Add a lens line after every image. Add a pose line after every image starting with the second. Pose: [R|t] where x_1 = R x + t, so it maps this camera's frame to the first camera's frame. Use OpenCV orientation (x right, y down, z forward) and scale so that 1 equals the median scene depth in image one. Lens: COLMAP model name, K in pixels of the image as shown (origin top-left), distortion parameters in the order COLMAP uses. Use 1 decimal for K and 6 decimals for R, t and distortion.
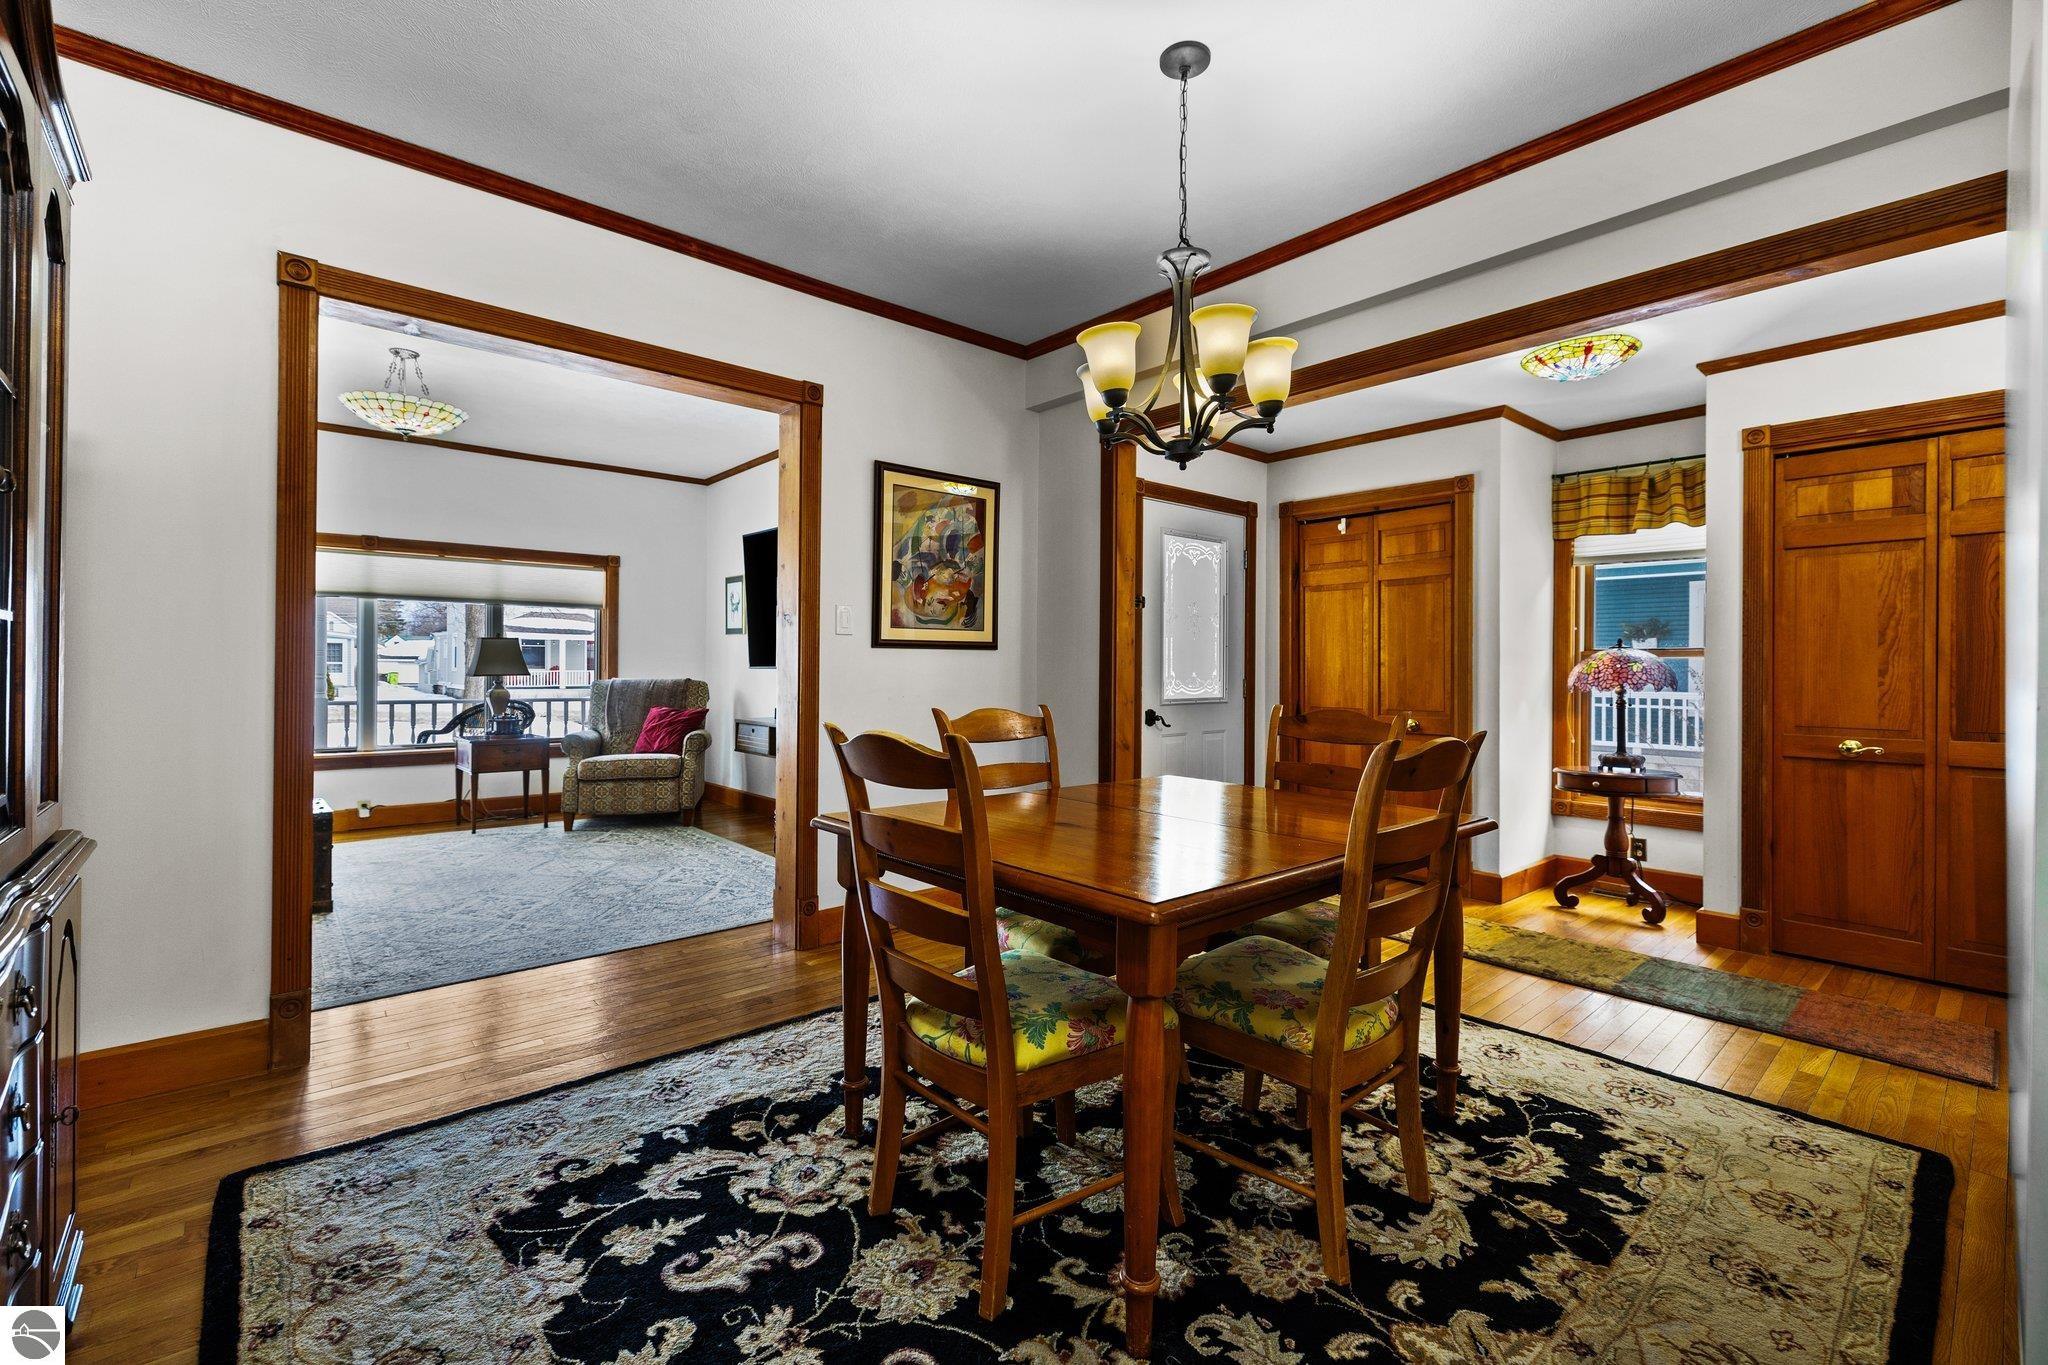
lens RADIAL K [[865.6, 0, 1019.7], [0, 865.6, 669.7], [0, 0, 1]] dist [0.003061, -0.000541]
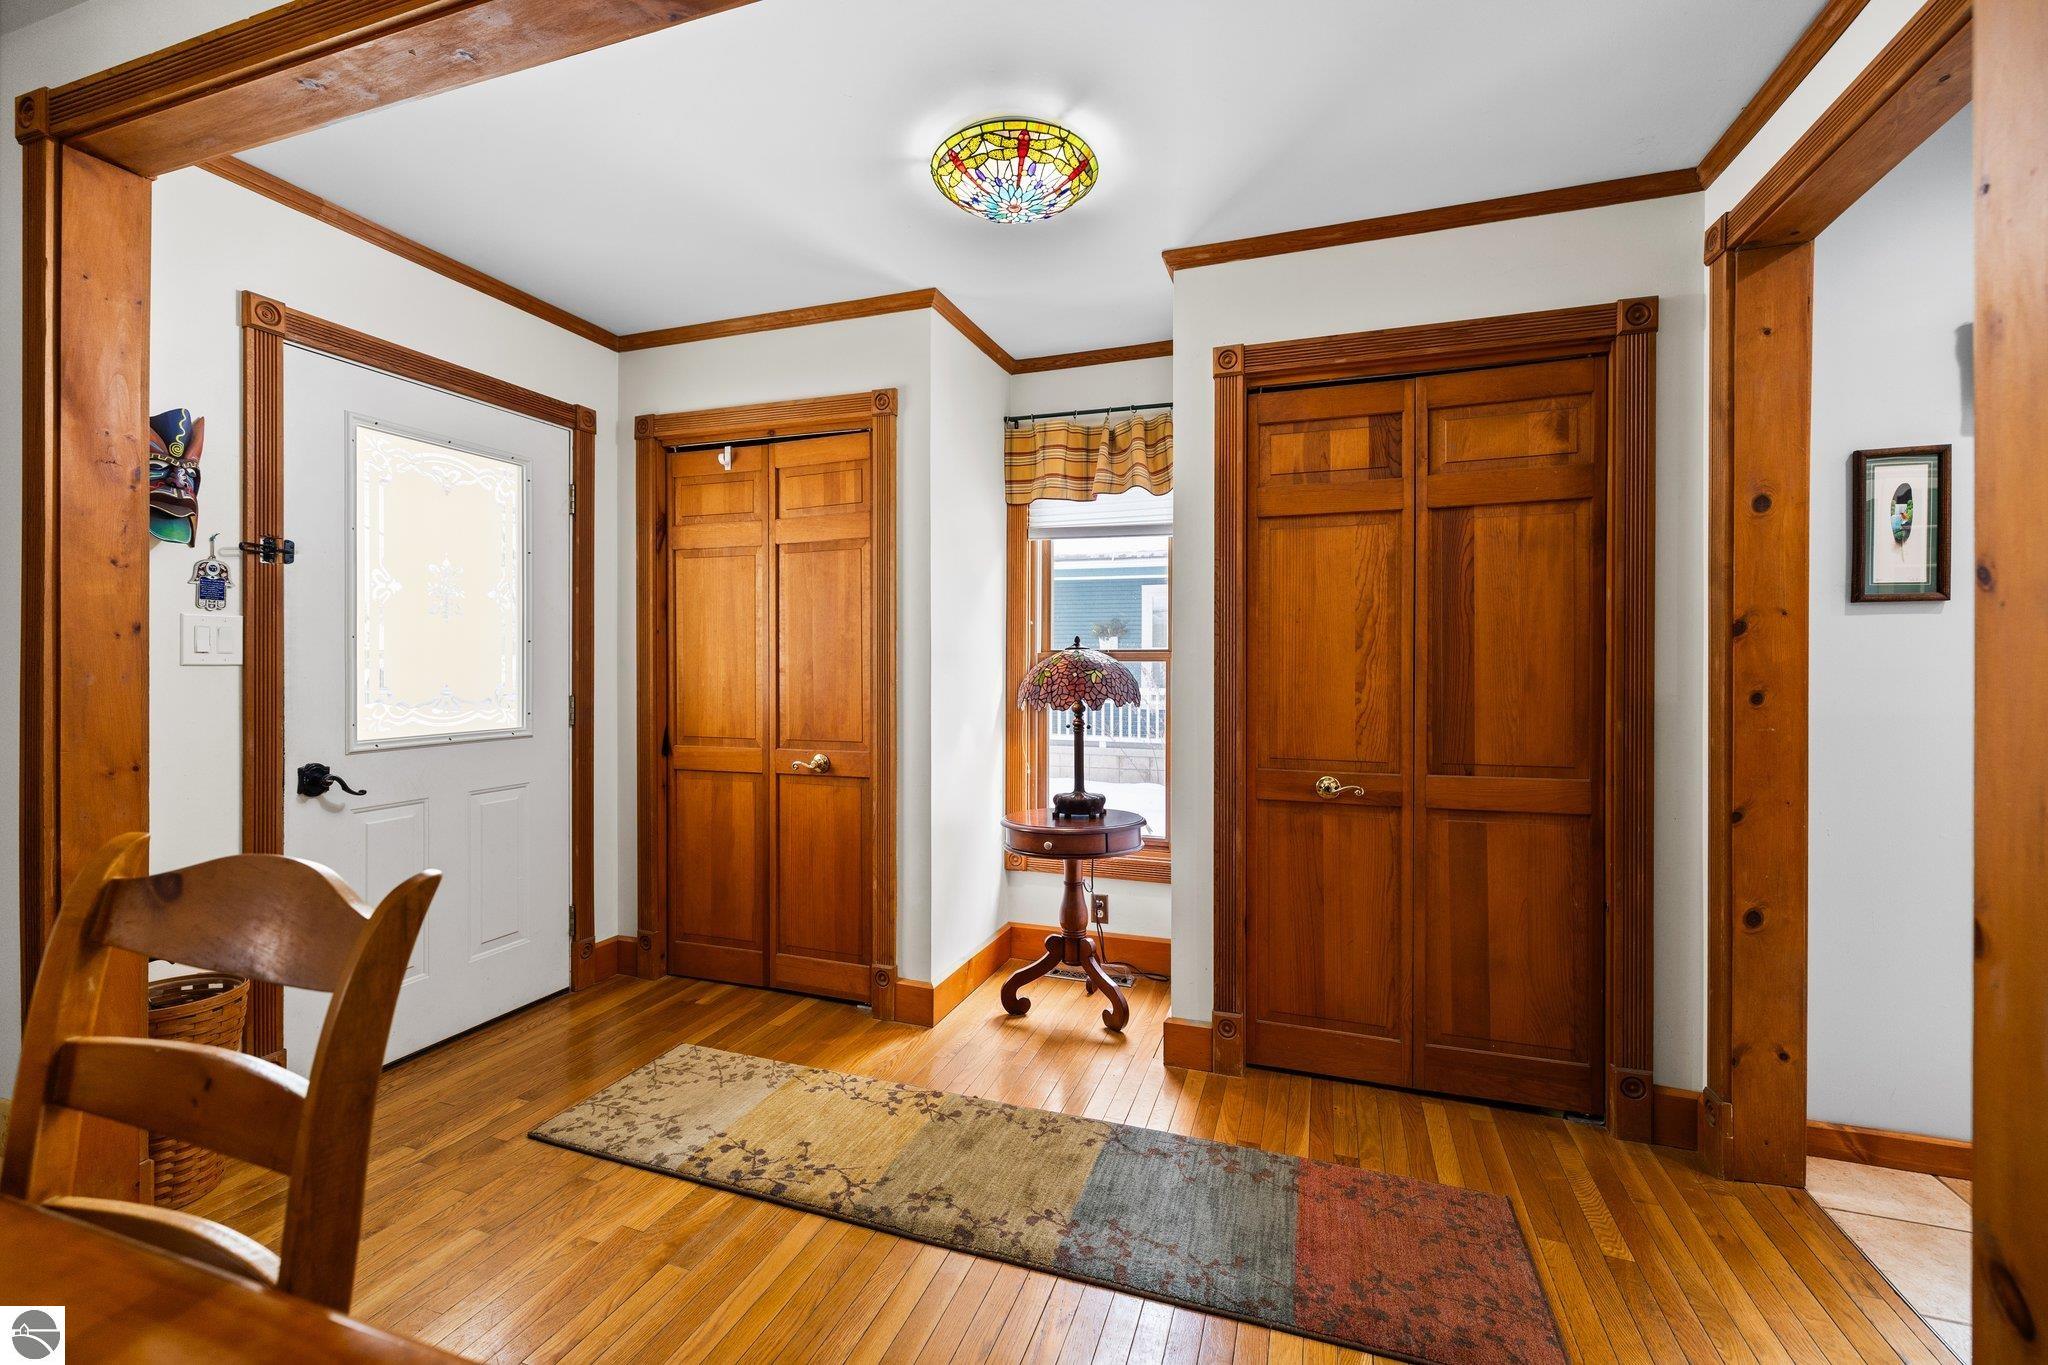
lens RADIAL K [[865.6, 0, 1018.9], [0, 865.6, 669.4], [0, 0, 1]] dist [0.003061, -0.000541]
pose [[0.867891, -0.005900, 0.496720, 0.338726], [0.002640, 0.999970, 0.007266, -0.016282], [-0.496748, -0.004995, 0.867881, 0.461333]]
